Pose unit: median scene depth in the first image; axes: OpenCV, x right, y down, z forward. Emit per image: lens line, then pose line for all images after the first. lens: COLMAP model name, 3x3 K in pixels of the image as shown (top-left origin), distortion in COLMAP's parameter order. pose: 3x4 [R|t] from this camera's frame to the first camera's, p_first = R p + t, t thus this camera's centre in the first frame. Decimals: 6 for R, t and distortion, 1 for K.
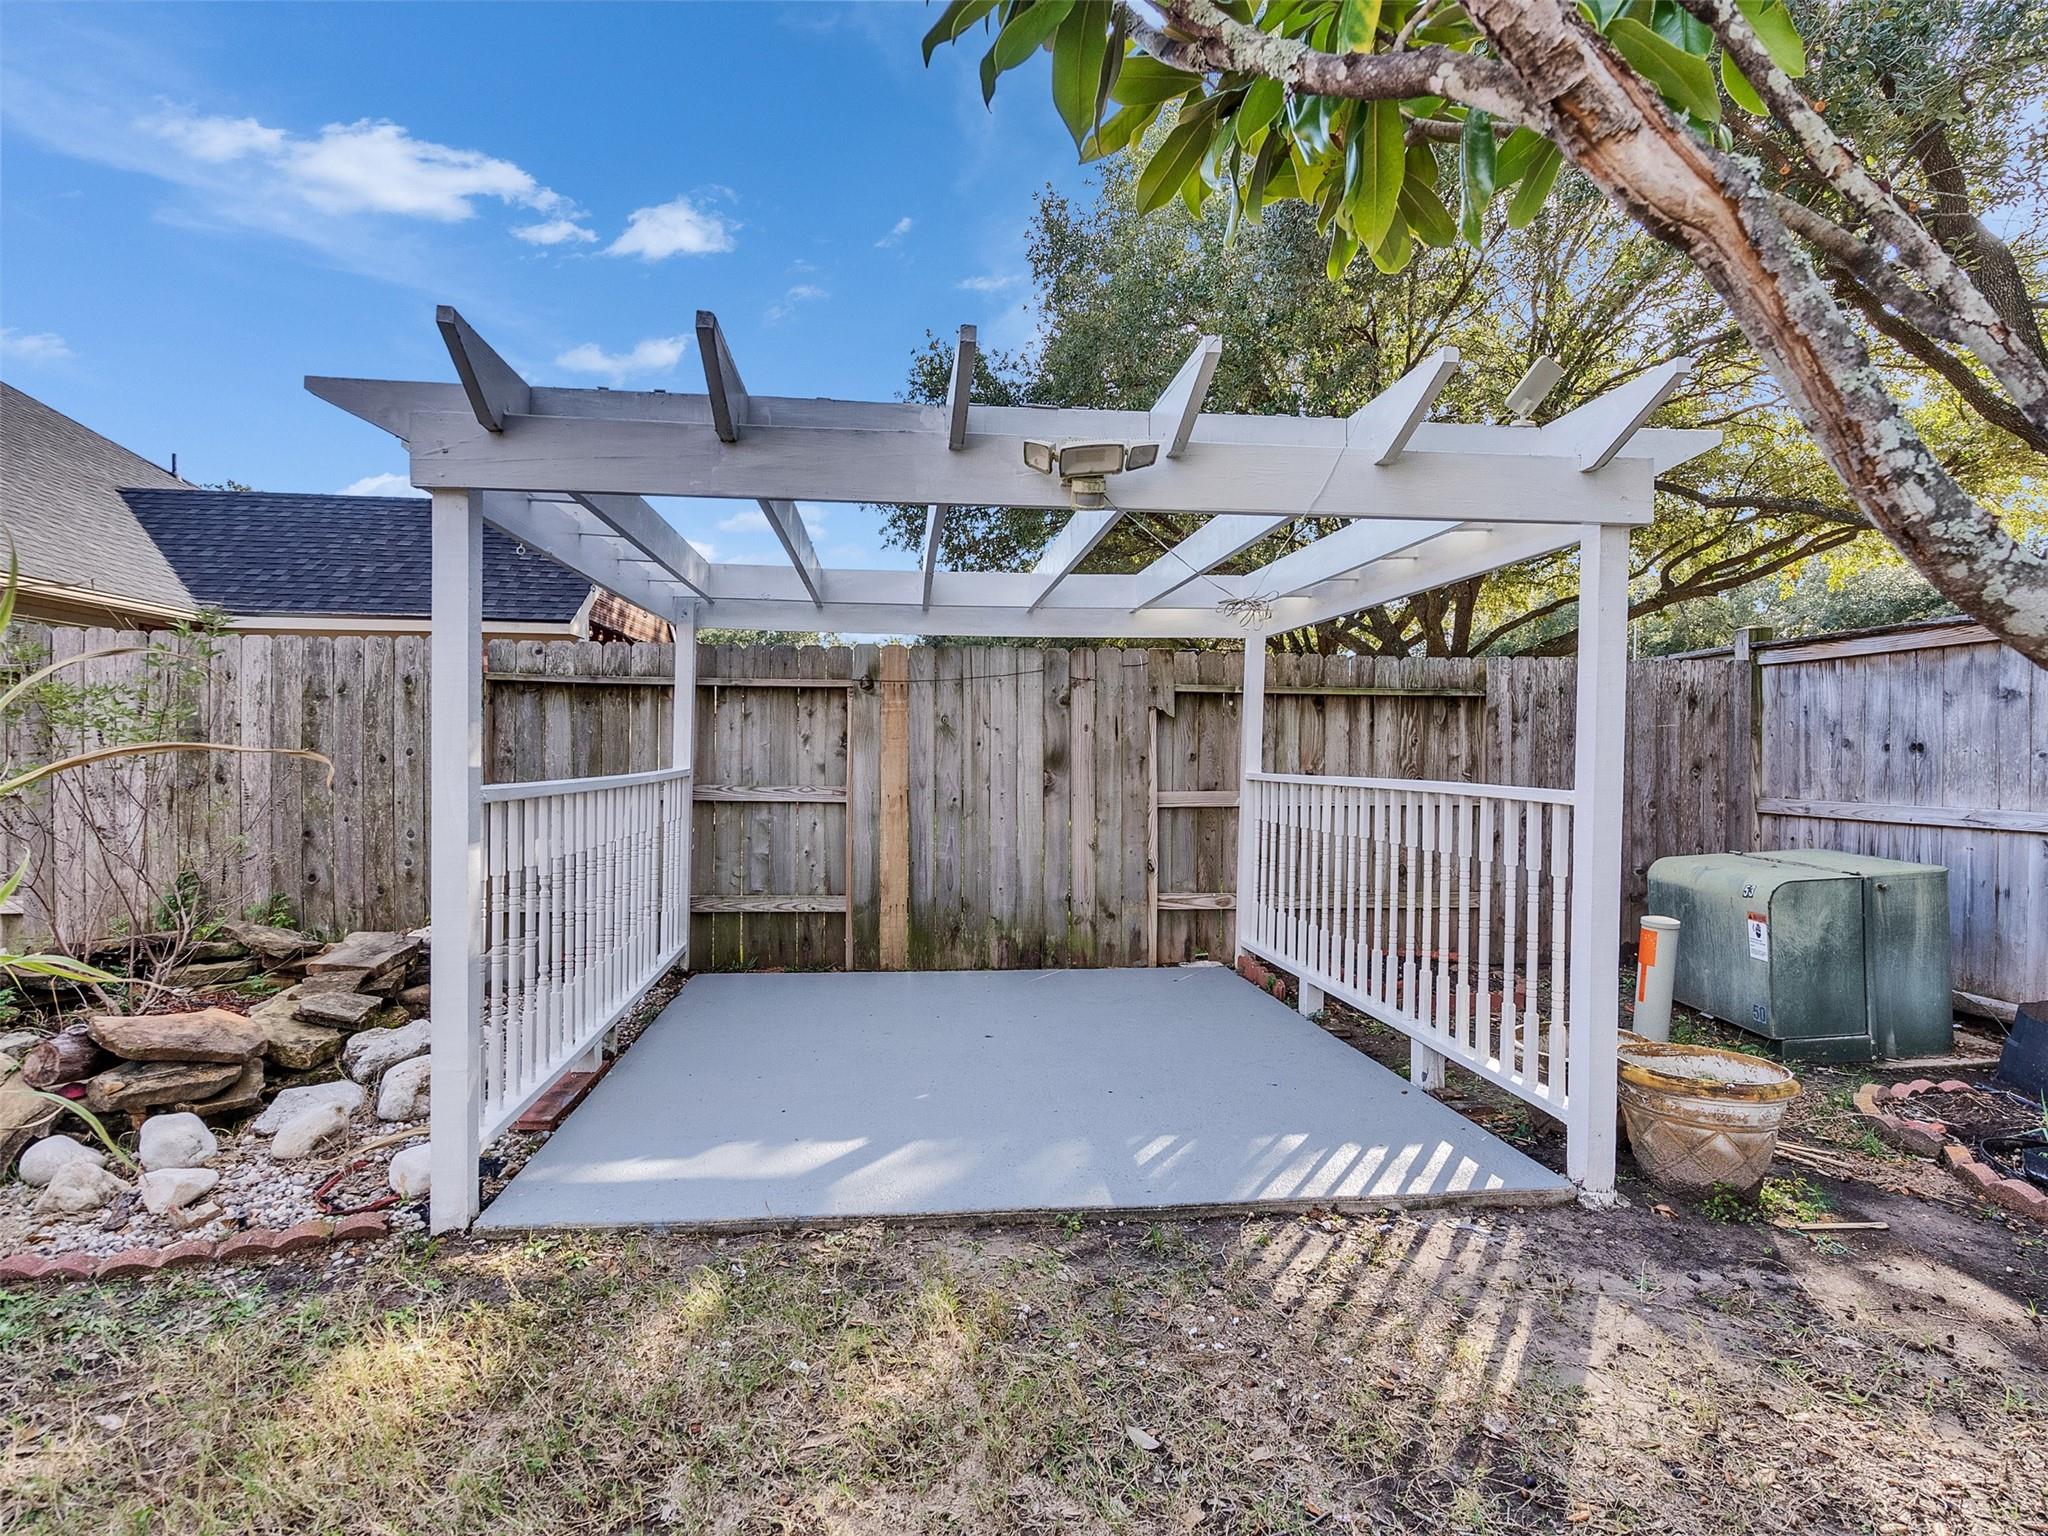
lens RADIAL K [[1043.1, 0, 1010.5], [0, 1043.1, 761.0], [0, 0, 1]] dist [0.002741, 0.002643]
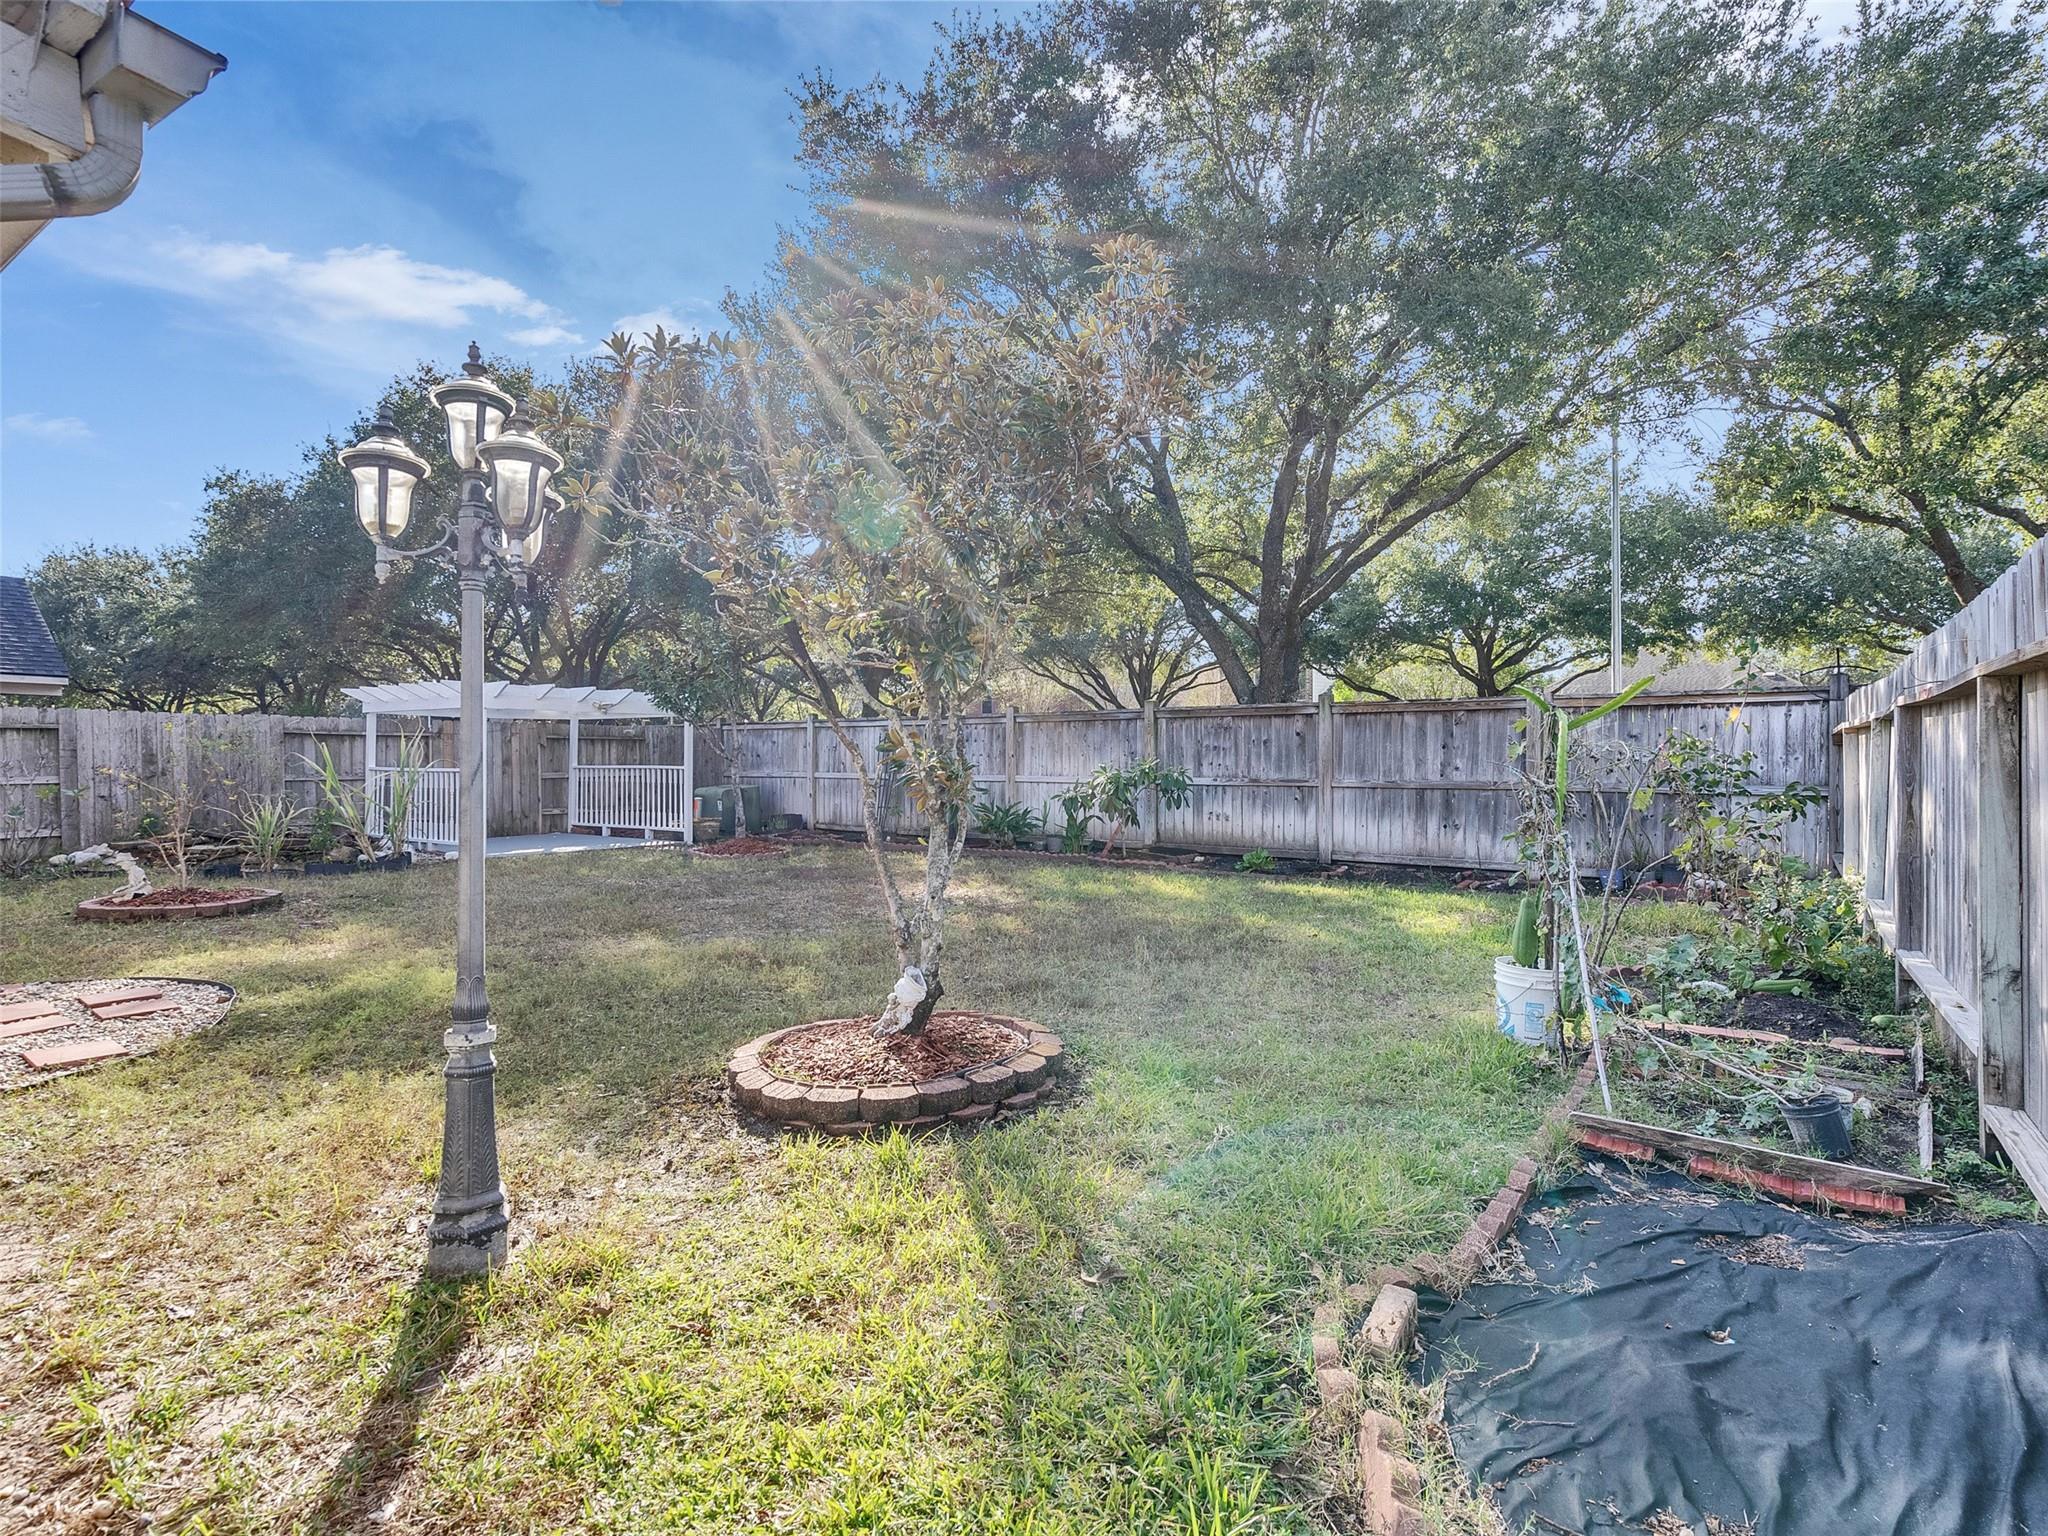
lens RADIAL K [[1043.1, 0, 1010.5], [0, 1043.1, 761.0], [0, 0, 1]] dist [0.002741, 0.002643]
pose [[0.656044, -0.013890, 0.754595, -1.250819], [0.017977, 0.999835, 0.002775, 0.014528], [-0.754508, 0.011744, 0.656186, -1.965363]]
